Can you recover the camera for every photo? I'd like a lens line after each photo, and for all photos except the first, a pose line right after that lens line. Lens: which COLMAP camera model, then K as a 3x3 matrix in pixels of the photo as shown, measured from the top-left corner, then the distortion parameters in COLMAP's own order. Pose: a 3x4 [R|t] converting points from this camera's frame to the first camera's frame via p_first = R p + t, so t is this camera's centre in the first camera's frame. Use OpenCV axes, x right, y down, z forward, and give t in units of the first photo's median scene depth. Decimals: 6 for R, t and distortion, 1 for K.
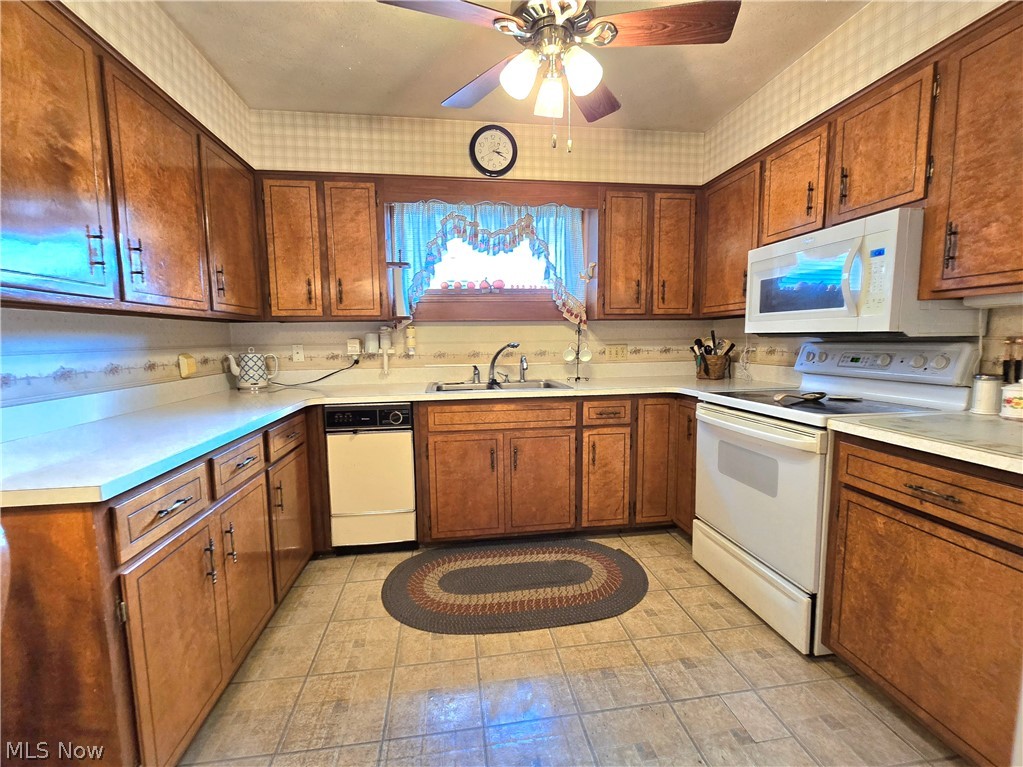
lens RADIAL K [[441.9, 0, 511.5], [0, 441.9, 383.5], [0, 0, 1]] dist [-0.002850, 0.000201]
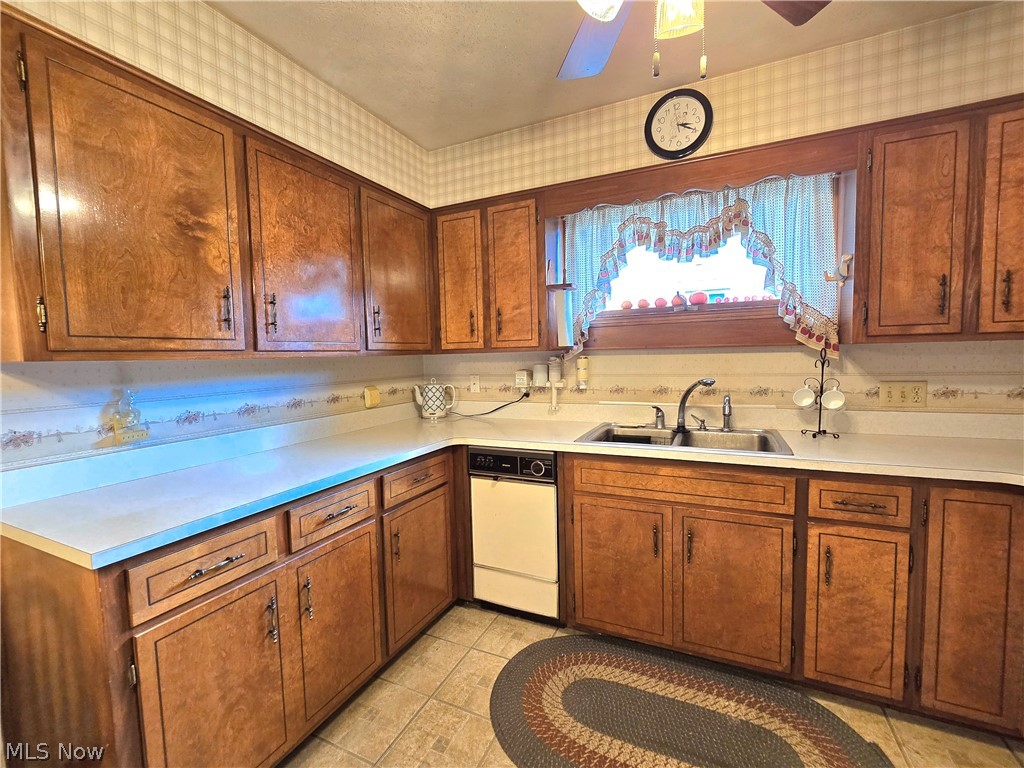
lens RADIAL K [[442.4, 0, 512.0], [0, 442.4, 384.0], [0, 0, 1]] dist [-0.002850, 0.000201]
pose [[0.837672, 0.028385, -0.545436, 0.150082], [-0.043333, 0.998955, -0.014563, -0.067095], [0.544453, 0.035835, 0.838026, 0.245798]]
